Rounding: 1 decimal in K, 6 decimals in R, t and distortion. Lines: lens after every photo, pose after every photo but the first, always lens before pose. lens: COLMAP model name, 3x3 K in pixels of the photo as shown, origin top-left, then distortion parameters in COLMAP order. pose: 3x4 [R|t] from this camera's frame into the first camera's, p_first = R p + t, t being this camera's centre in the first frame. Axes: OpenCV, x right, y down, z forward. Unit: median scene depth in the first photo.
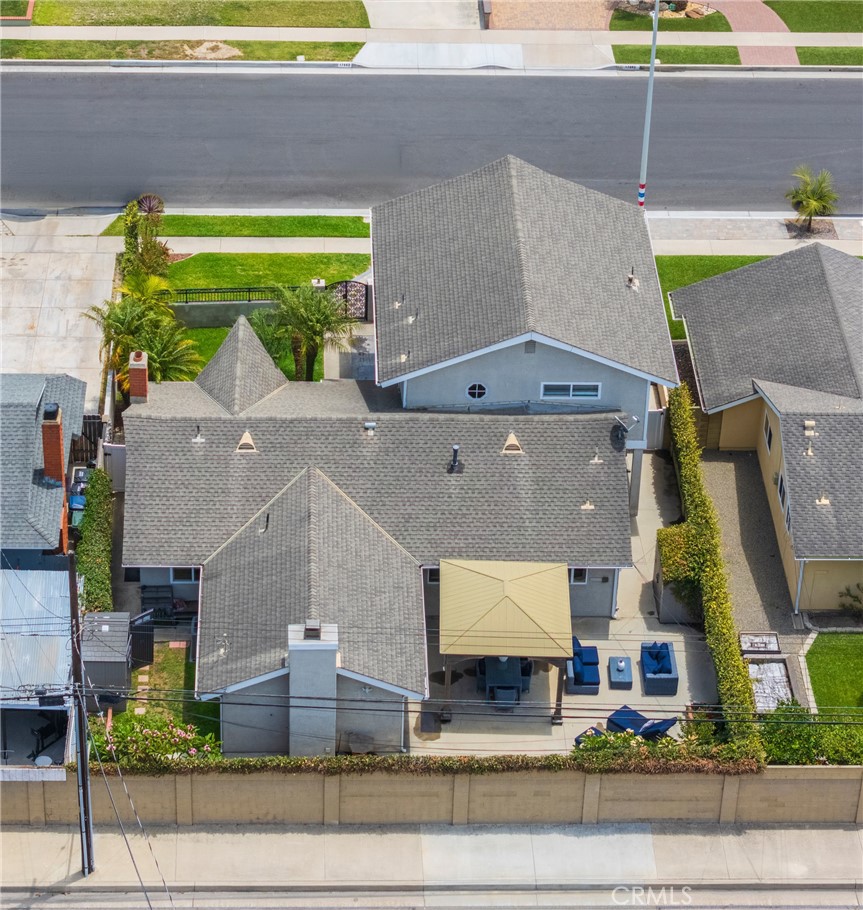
lens RADIAL K [[2737.6, 0, 431.5], [0, 2737.6, 455.0], [0, 0, 1]] dist [0.071374, -0.325246]
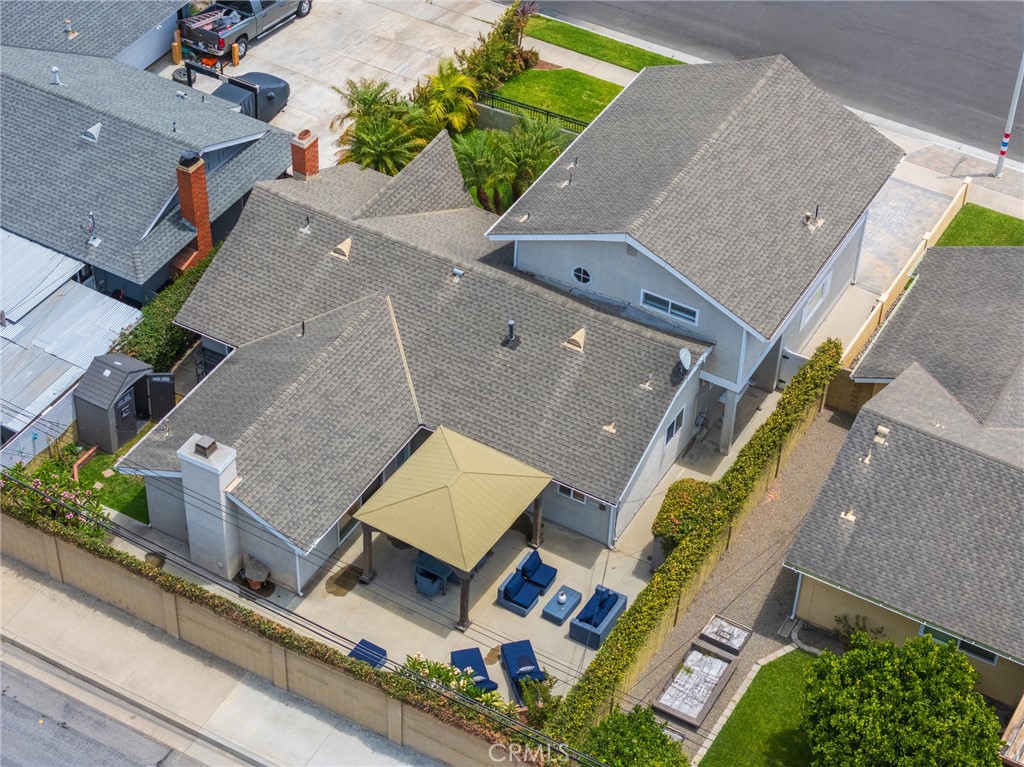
lens RADIAL K [[2052.8, 0, 512.0], [0, 2052.8, 383.5], [0, 0, 1]] dist [-0.003022, -0.021659]
pose [[0.853937, 0.346682, -0.388077, 0.295016], [-0.307430, 0.937802, 0.161291, -0.098625], [0.419855, -0.018426, 0.907404, 0.343601]]
